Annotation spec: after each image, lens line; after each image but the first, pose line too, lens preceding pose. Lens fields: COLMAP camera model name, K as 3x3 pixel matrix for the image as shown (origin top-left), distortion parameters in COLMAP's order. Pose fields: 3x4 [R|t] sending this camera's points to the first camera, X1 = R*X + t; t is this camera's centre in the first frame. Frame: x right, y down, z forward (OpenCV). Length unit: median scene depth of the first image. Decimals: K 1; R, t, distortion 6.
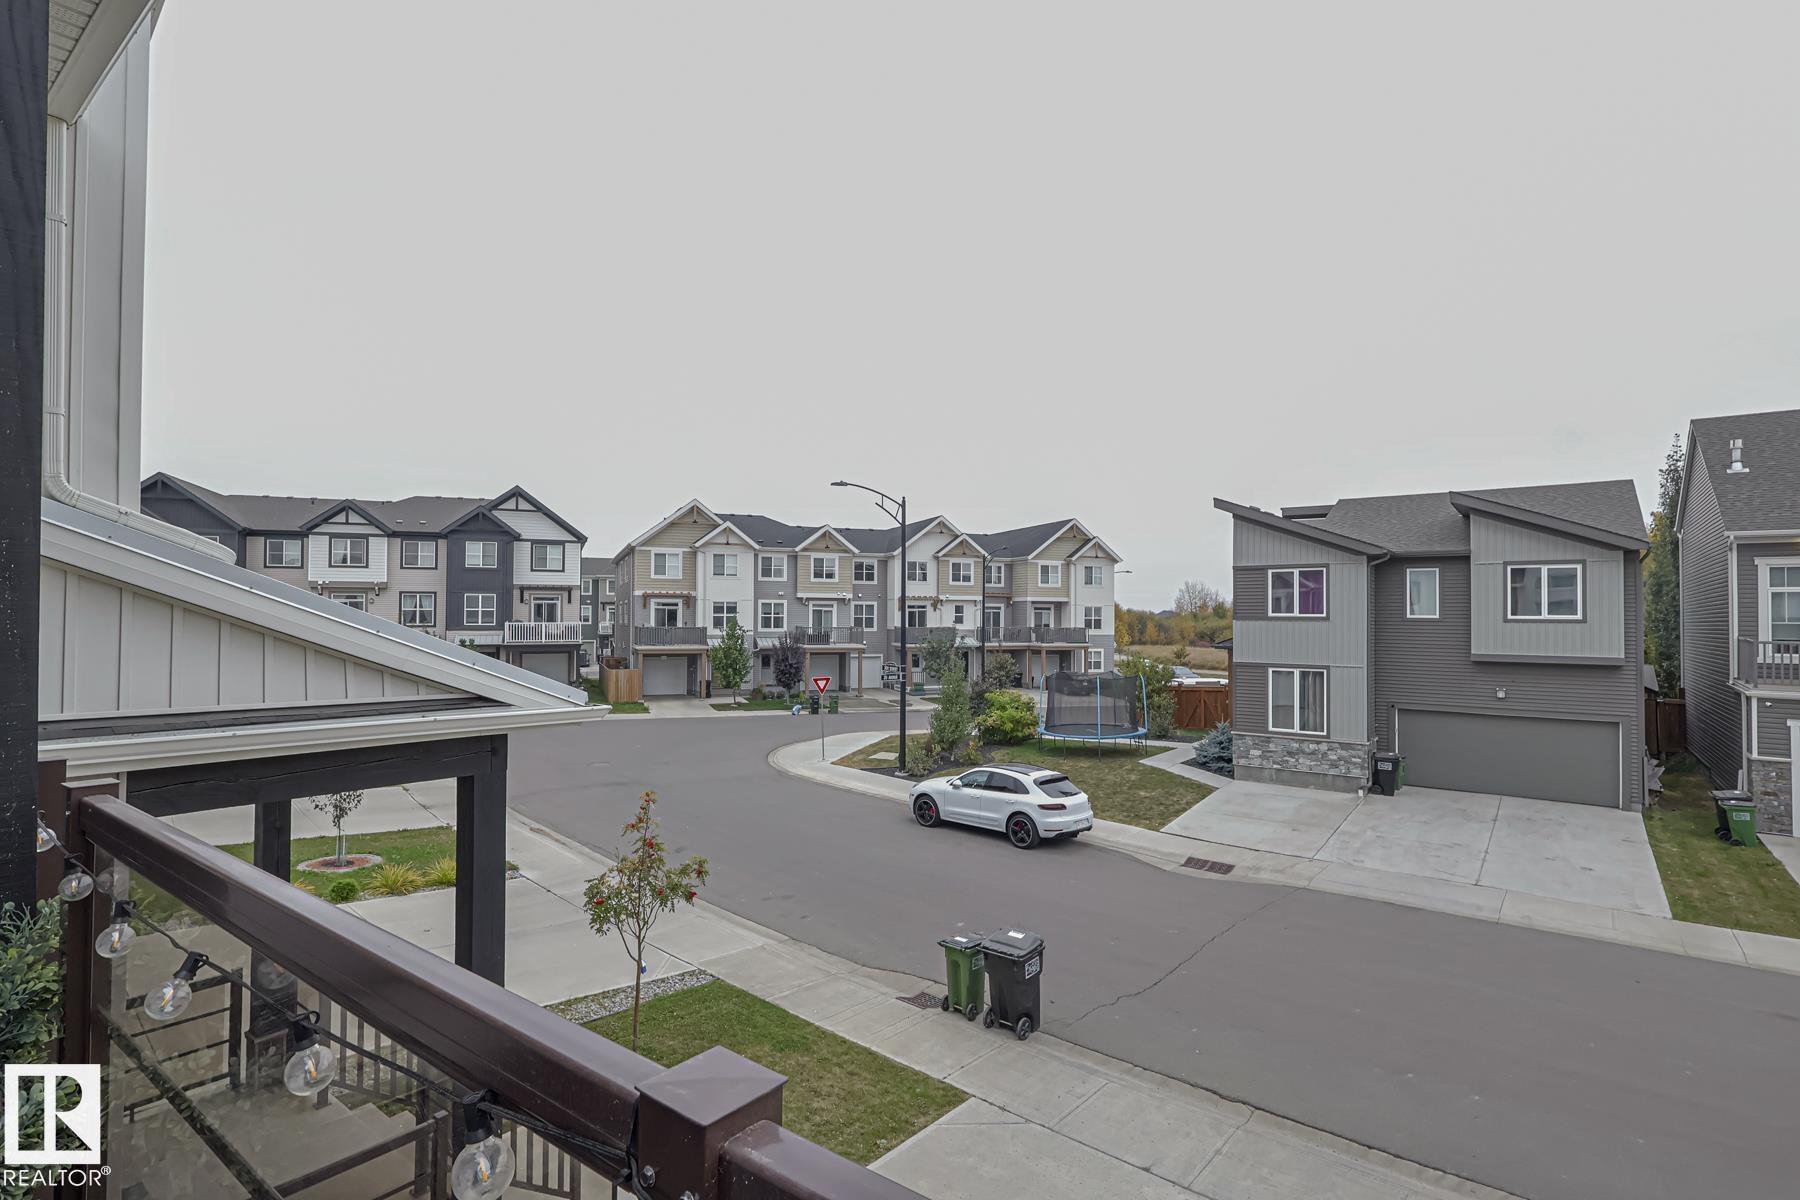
lens RADIAL K [[877.8, 0, 891.1], [0, 877.8, 601.1], [0, 0, 1]] dist [-0.000946, 0.000280]
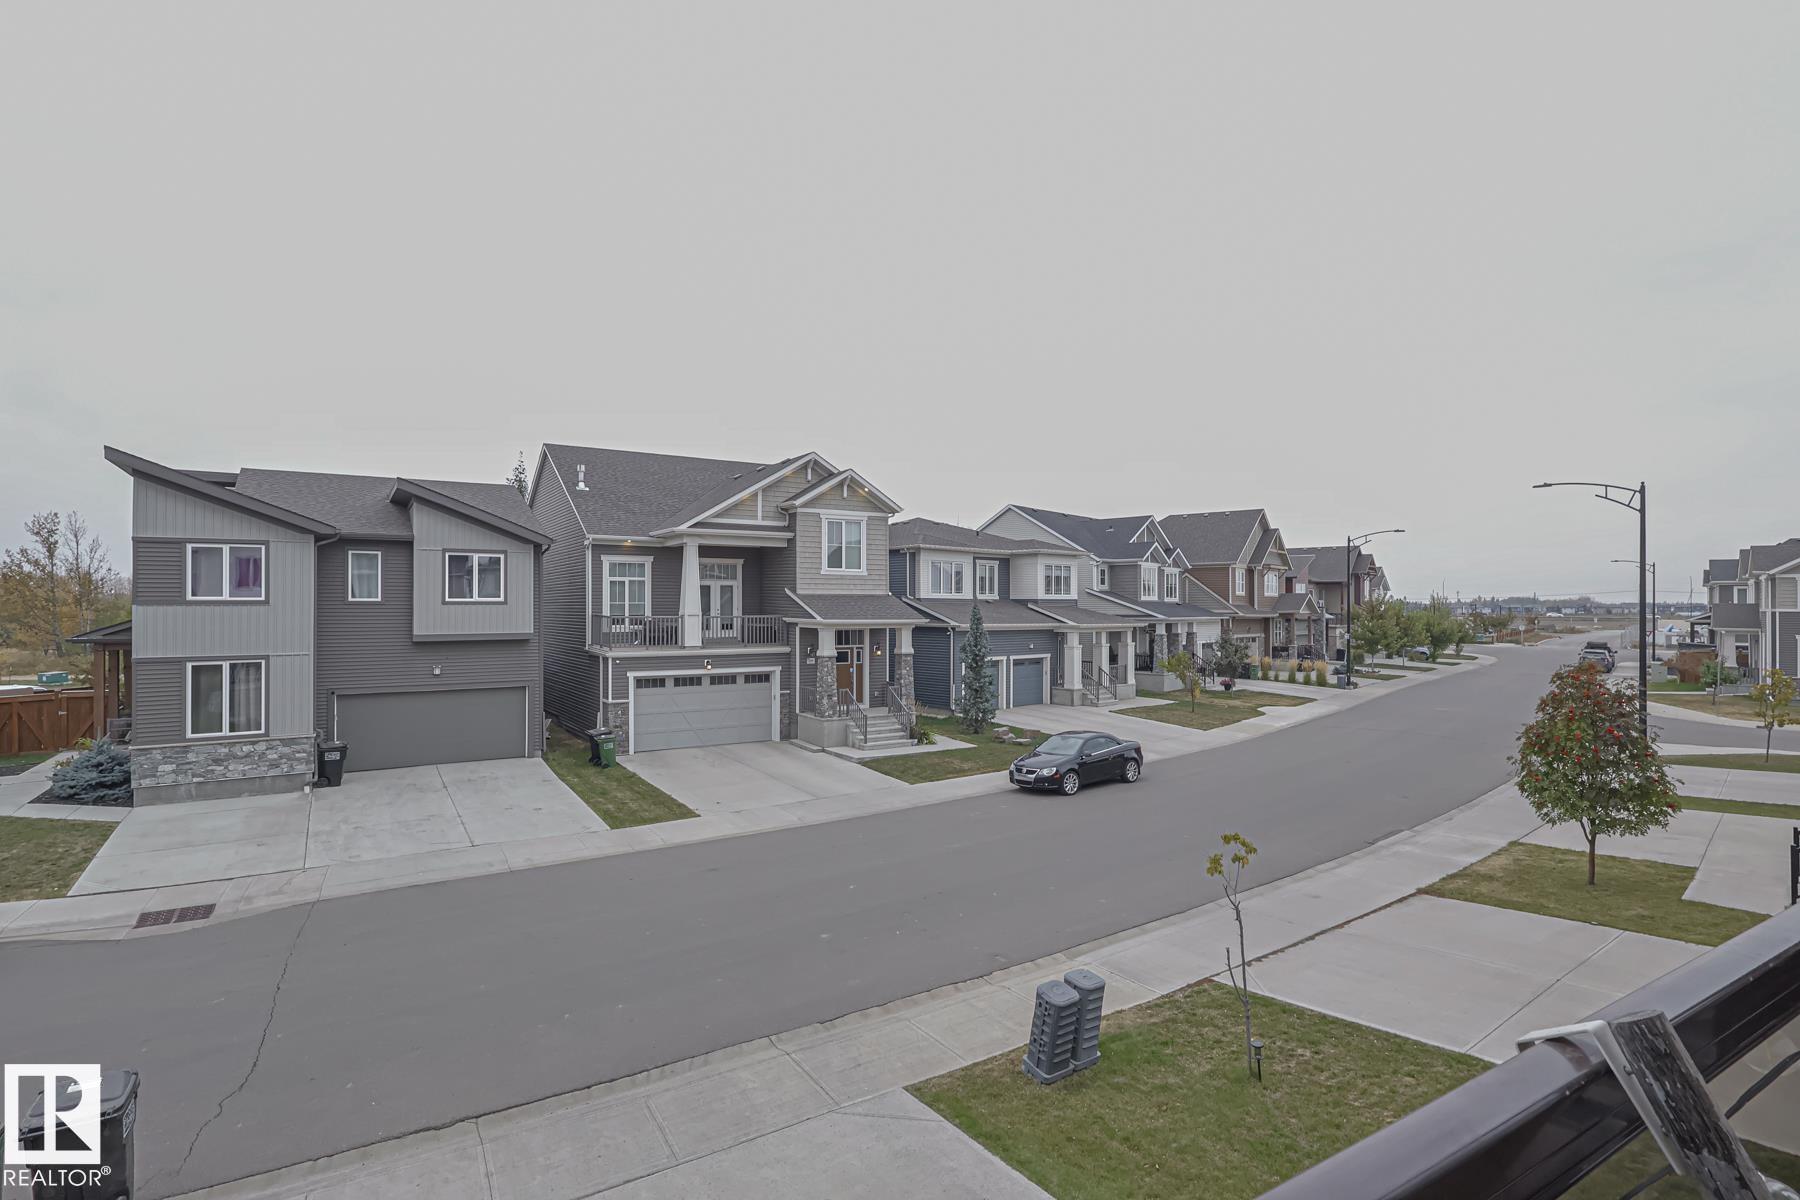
lens RADIAL K [[877.8, 0, 891.1], [0, 877.8, 601.1], [0, 0, 1]] dist [-0.000946, 0.000280]
pose [[0.353852, -0.005974, 0.935282, -0.118761], [-0.011526, 0.999876, 0.010747, 0.001898], [-0.935230, -0.014583, 0.353739, 0.097839]]
